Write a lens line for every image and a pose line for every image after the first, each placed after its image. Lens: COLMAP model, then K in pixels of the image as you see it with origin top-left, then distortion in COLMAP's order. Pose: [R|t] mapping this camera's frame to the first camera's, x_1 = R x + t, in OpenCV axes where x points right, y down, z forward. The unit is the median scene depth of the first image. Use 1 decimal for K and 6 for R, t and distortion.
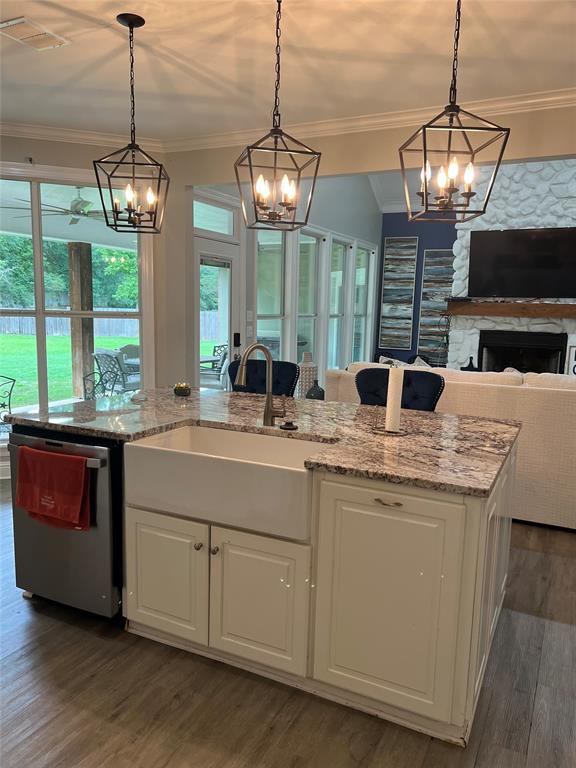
lens RADIAL K [[575.2, 0, 288.9], [0, 575.2, 385.3], [0, 0, 1]] dist [0.024802, -0.025929]
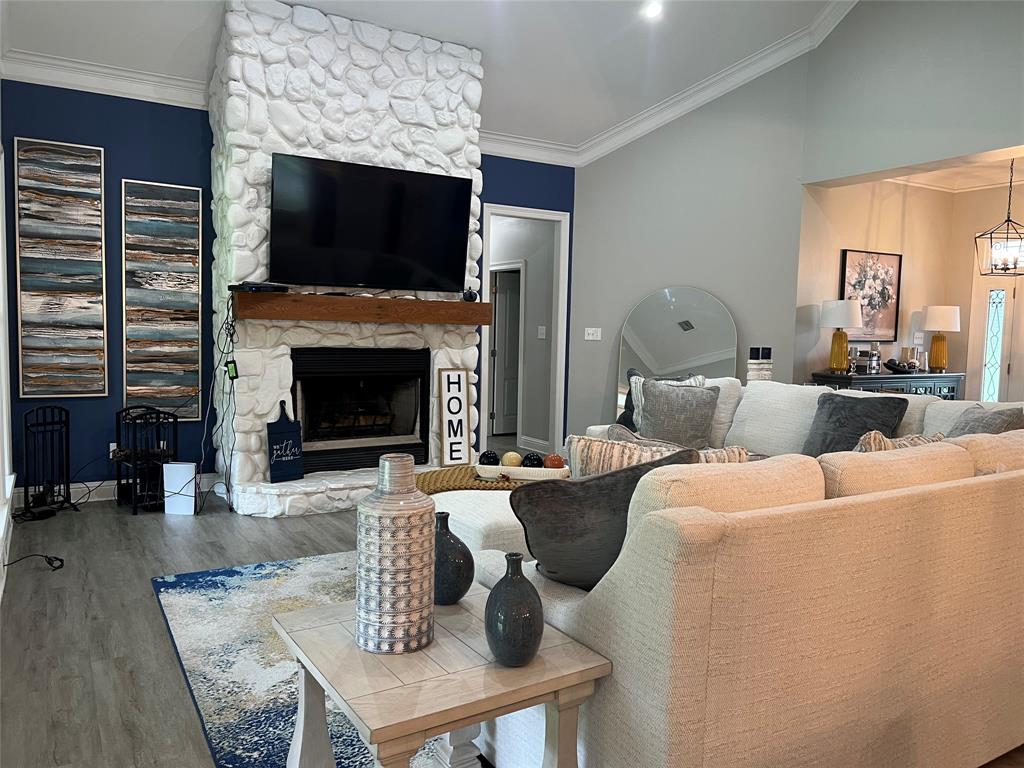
lens RADIAL K [[766.9, 0, 510.4], [0, 766.9, 381.0], [0, 0, 1]] dist [0.024802, -0.025929]
pose [[0.534051, -0.072911, 0.842302, -0.138161], [0.104201, 0.994355, 0.020006, -0.056086], [-0.839006, 0.077084, 0.538634, 0.437667]]
